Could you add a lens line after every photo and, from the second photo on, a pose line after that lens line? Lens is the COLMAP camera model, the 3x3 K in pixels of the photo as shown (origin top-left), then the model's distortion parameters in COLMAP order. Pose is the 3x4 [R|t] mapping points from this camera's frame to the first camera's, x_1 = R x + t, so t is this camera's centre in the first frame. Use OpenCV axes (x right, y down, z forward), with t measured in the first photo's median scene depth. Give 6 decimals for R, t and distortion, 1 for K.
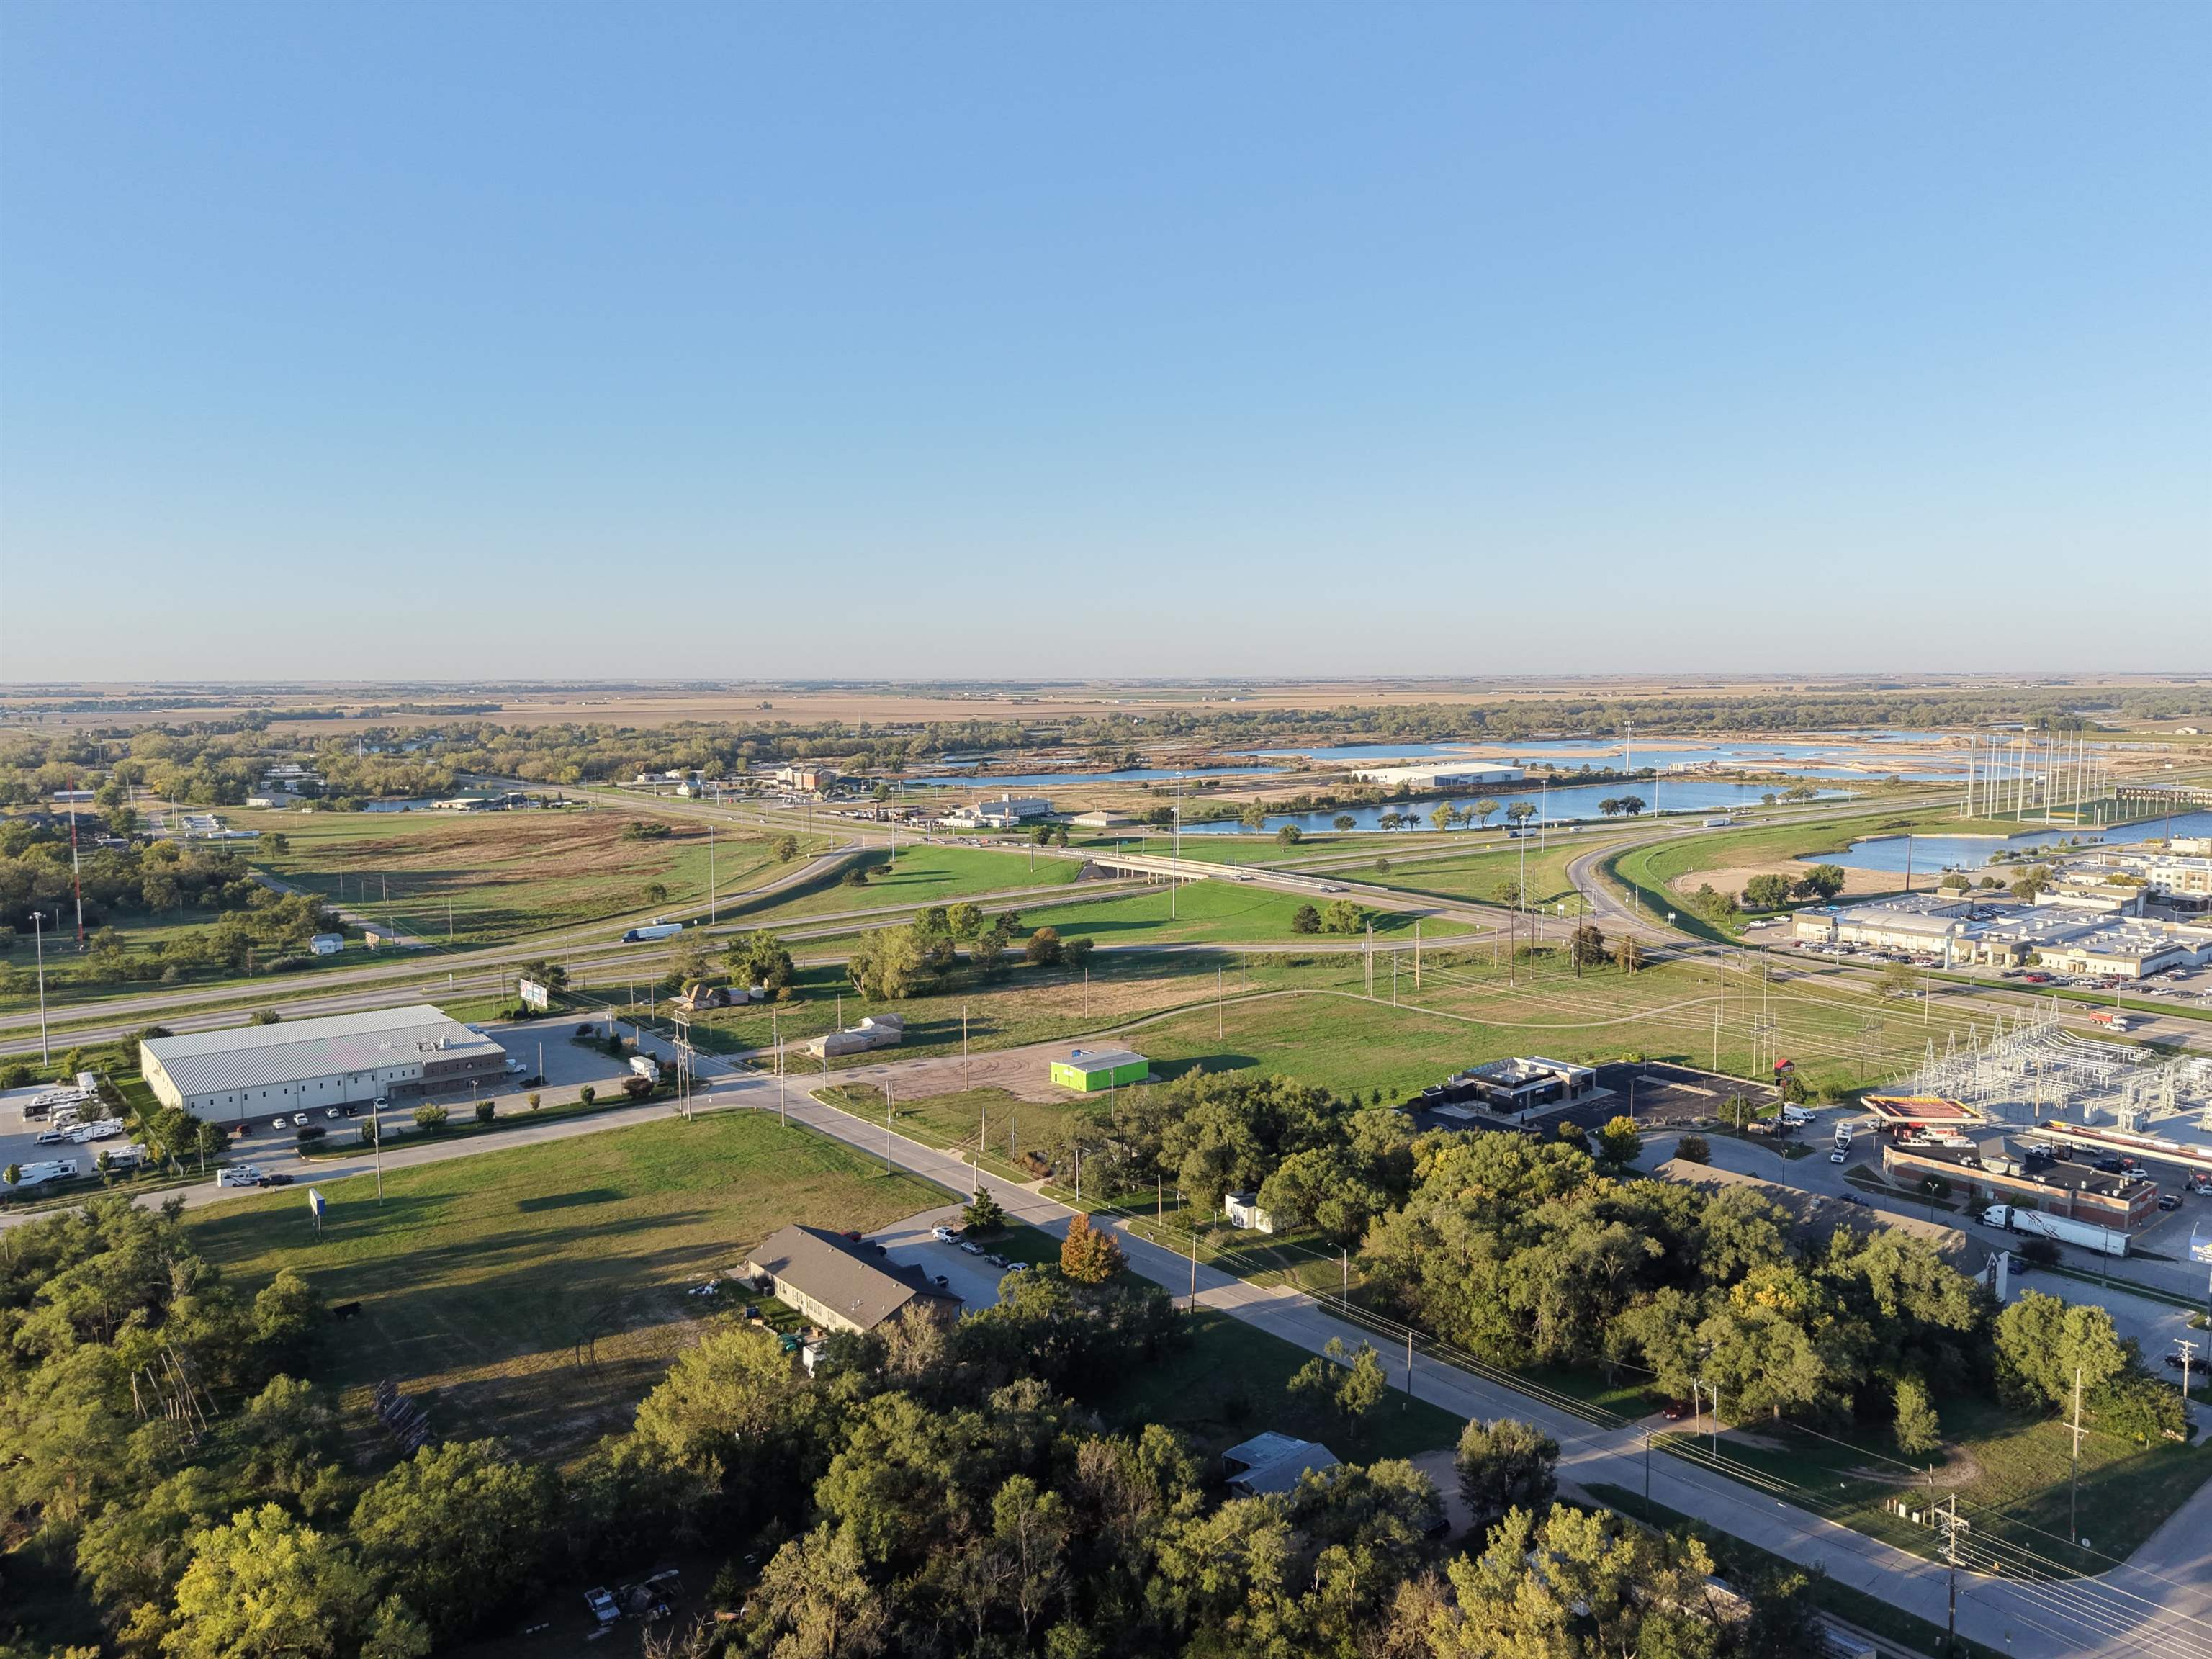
lens RADIAL K [[1495.5, 0, 1114.7], [0, 1495.5, 838.5], [0, 0, 1]] dist [0.031606, -0.025113]
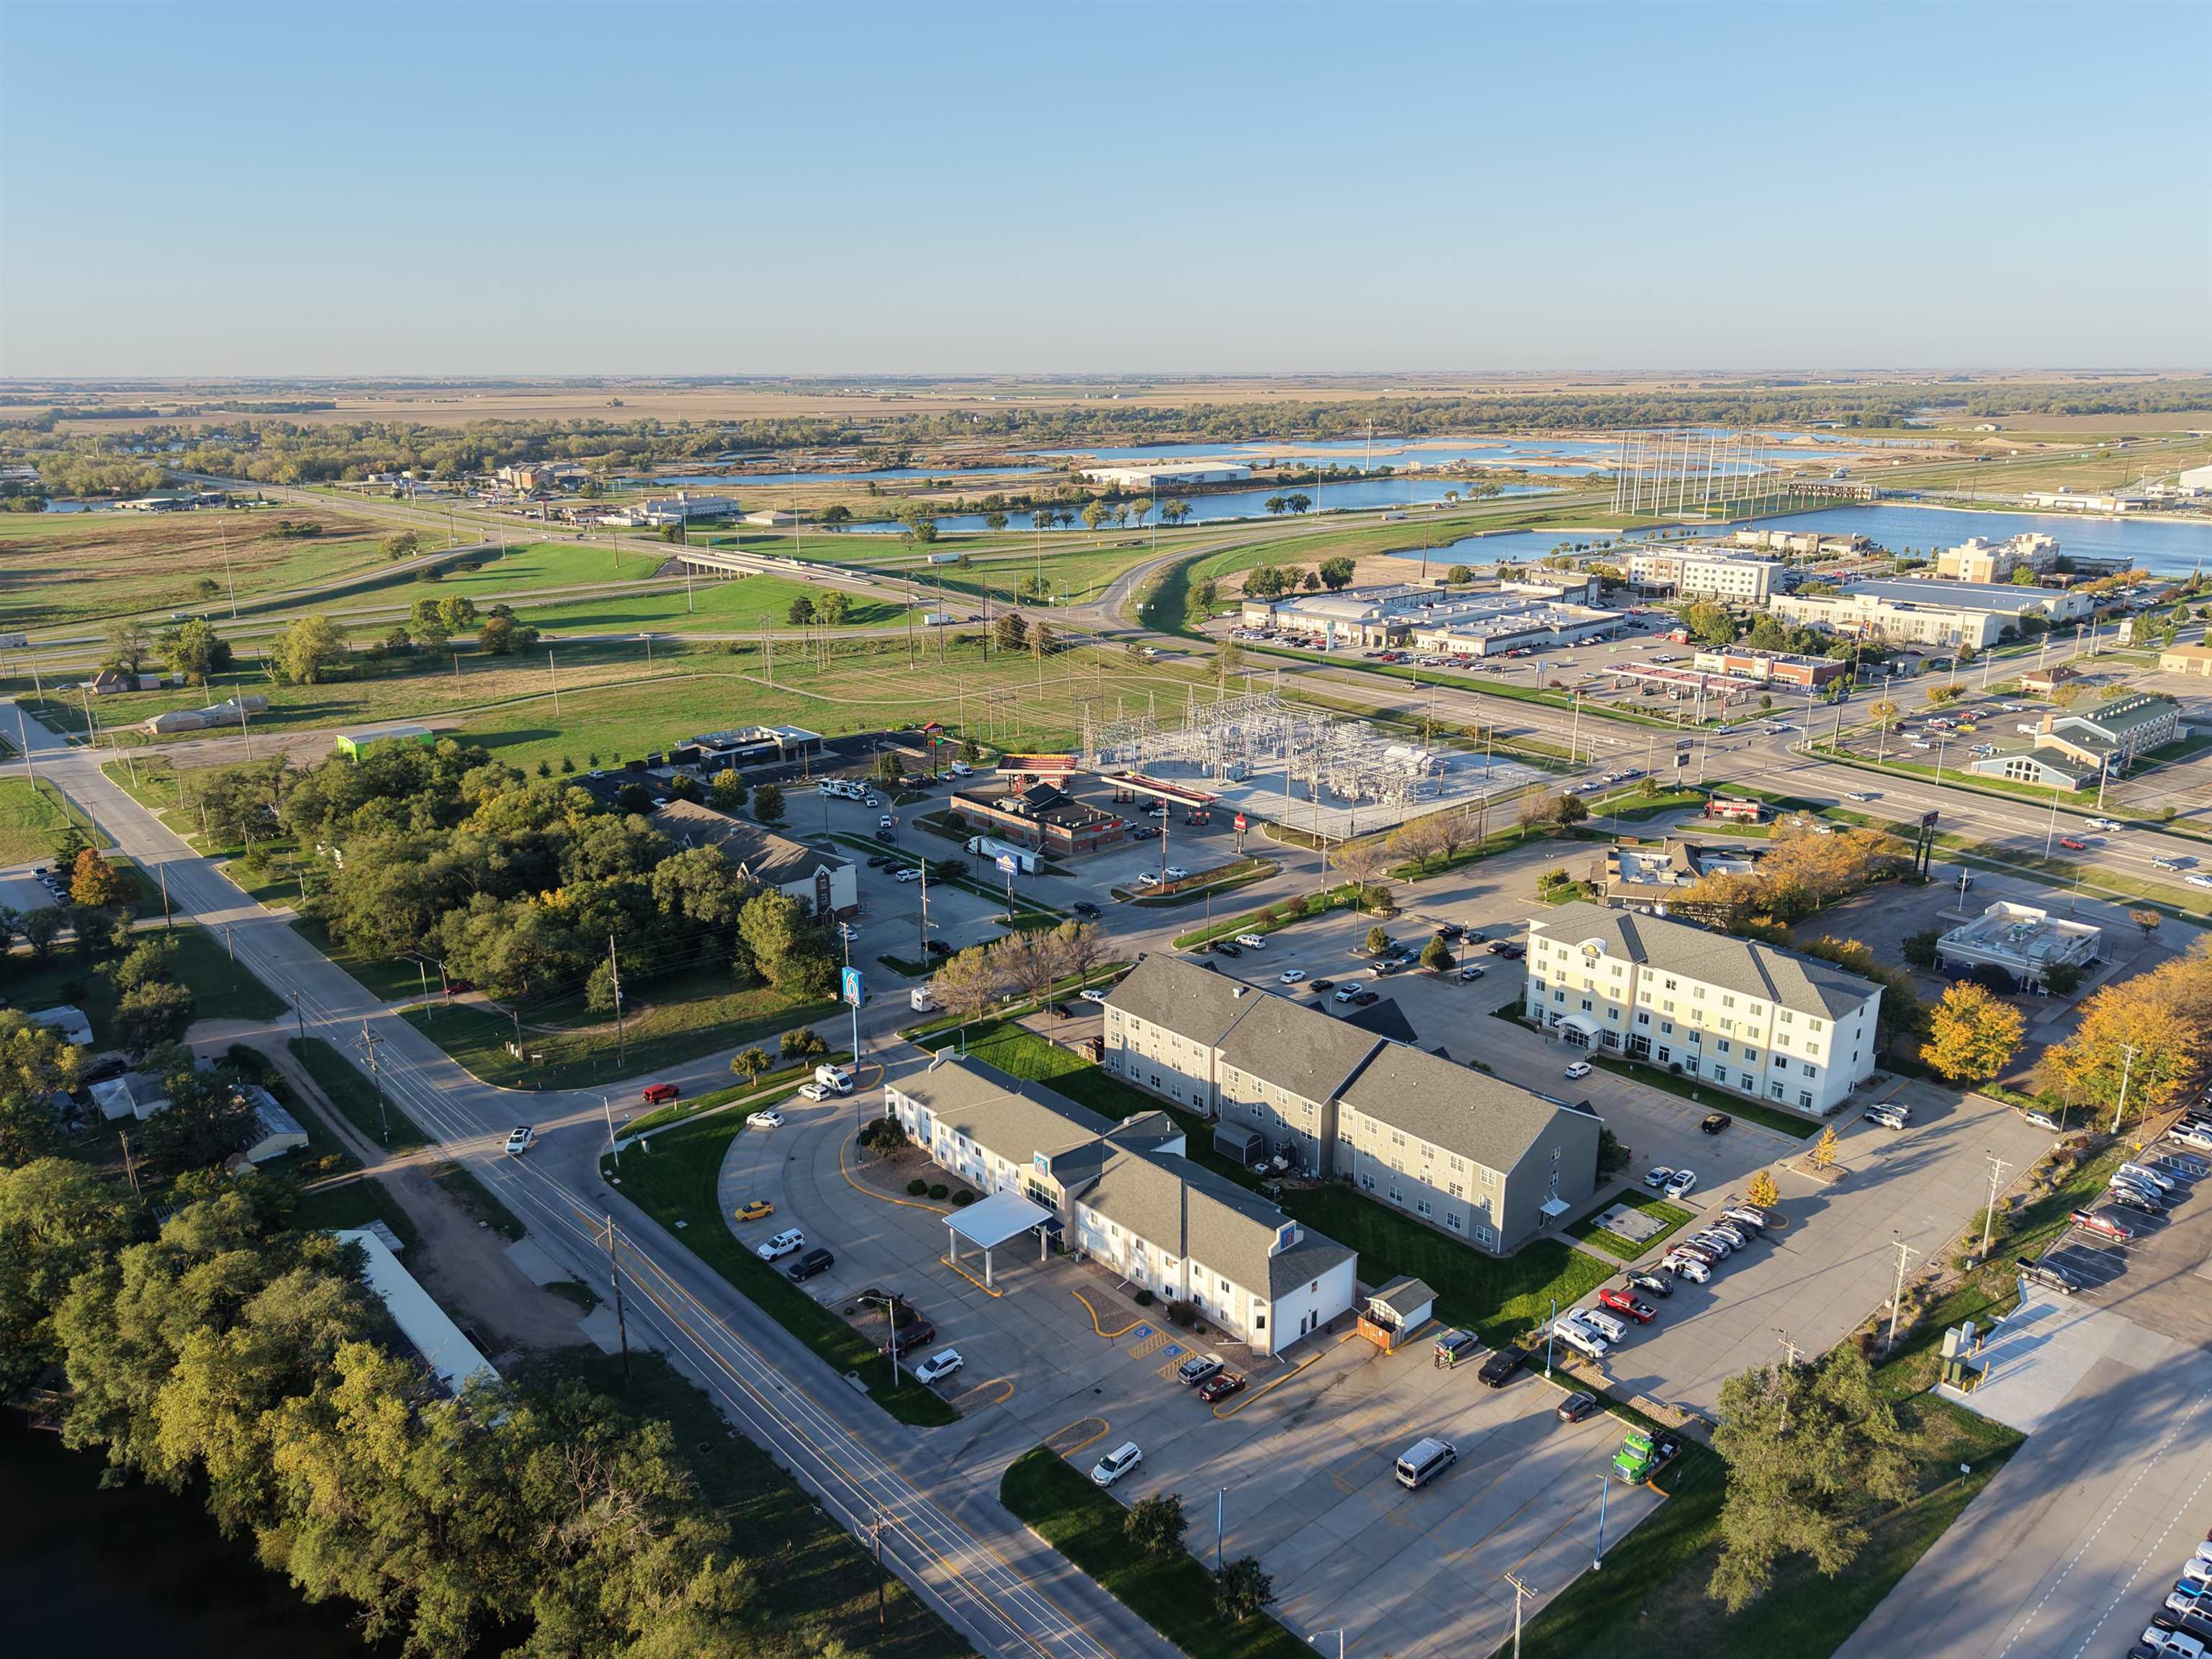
lens RADIAL K [[1495.5, 0, 1098.8], [0, 1495.5, 810.6], [0, 0, 1]] dist [0.031606, -0.025113]
pose [[0.999173, -0.011233, 0.039076, 0.164242], [0.004224, 0.984560, 0.174996, 0.004921], [-0.040438, -0.174686, 0.983793, -0.038750]]
